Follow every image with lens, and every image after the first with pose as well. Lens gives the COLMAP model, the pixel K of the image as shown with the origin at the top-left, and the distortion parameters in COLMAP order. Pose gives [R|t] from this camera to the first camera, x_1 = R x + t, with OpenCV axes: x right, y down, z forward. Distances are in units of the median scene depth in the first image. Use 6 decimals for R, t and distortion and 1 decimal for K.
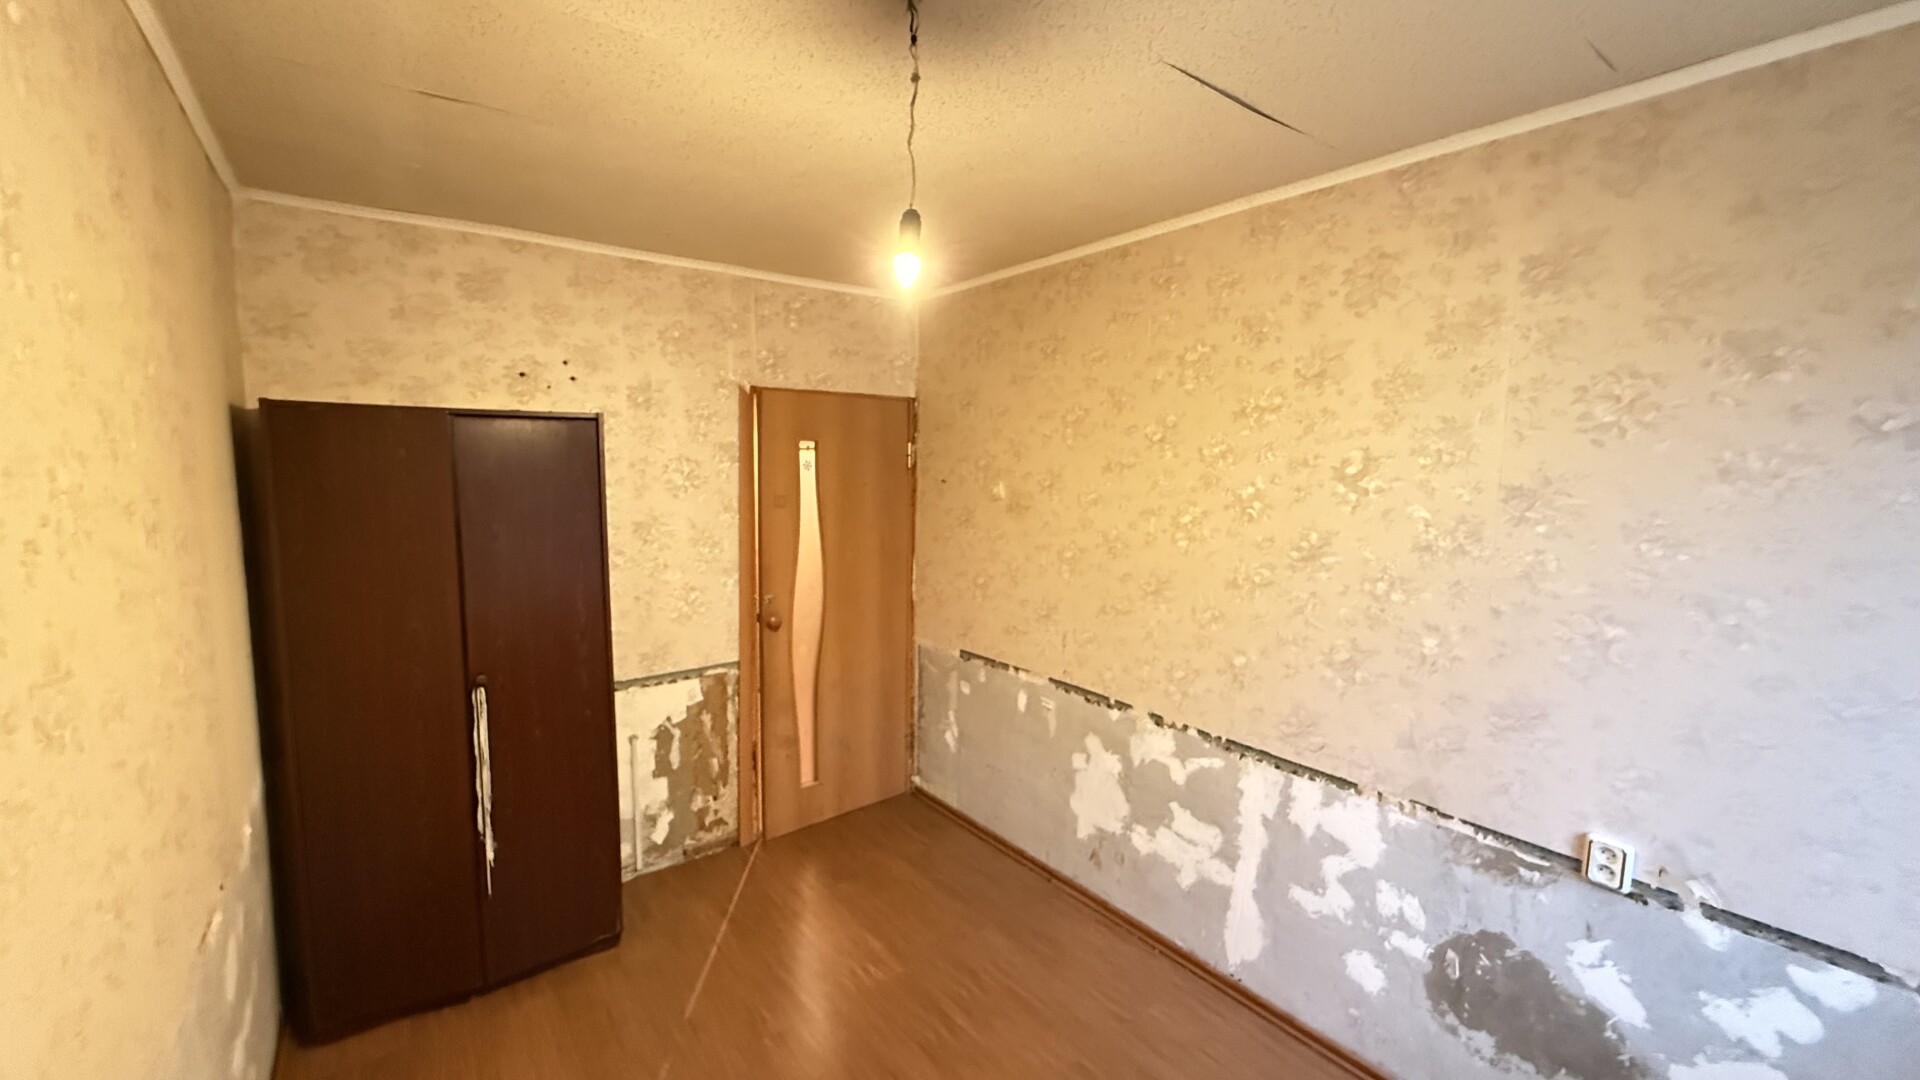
lens RADIAL K [[769.8, 0, 950.7], [0, 769.8, 534.3], [0, 0, 1]] dist [-0.001455, 0.000888]
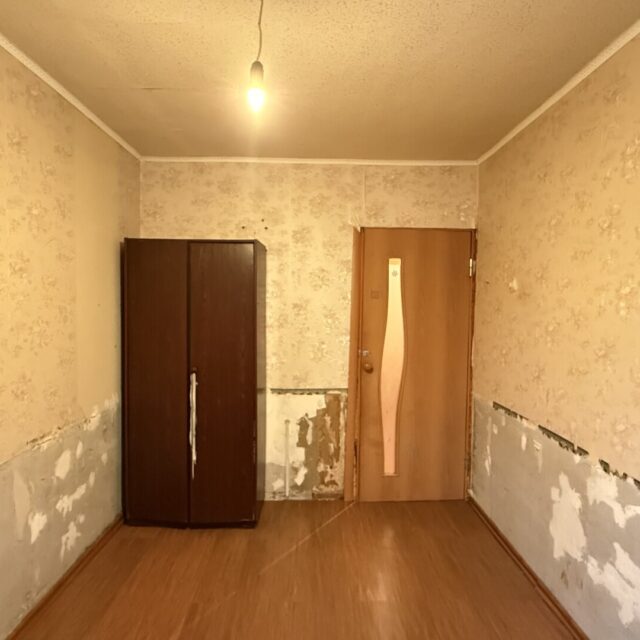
lens RADIAL K [[455.9, 0, 320.0], [0, 455.9, 319.1], [0, 0, 1]] dist [-0.000243, 0.000410]
pose [[0.804325, 0.020464, -0.593836, 0.301639], [-0.062399, 0.996790, -0.050166, 0.074885], [0.590903, 0.077405, 0.803020, 0.164454]]
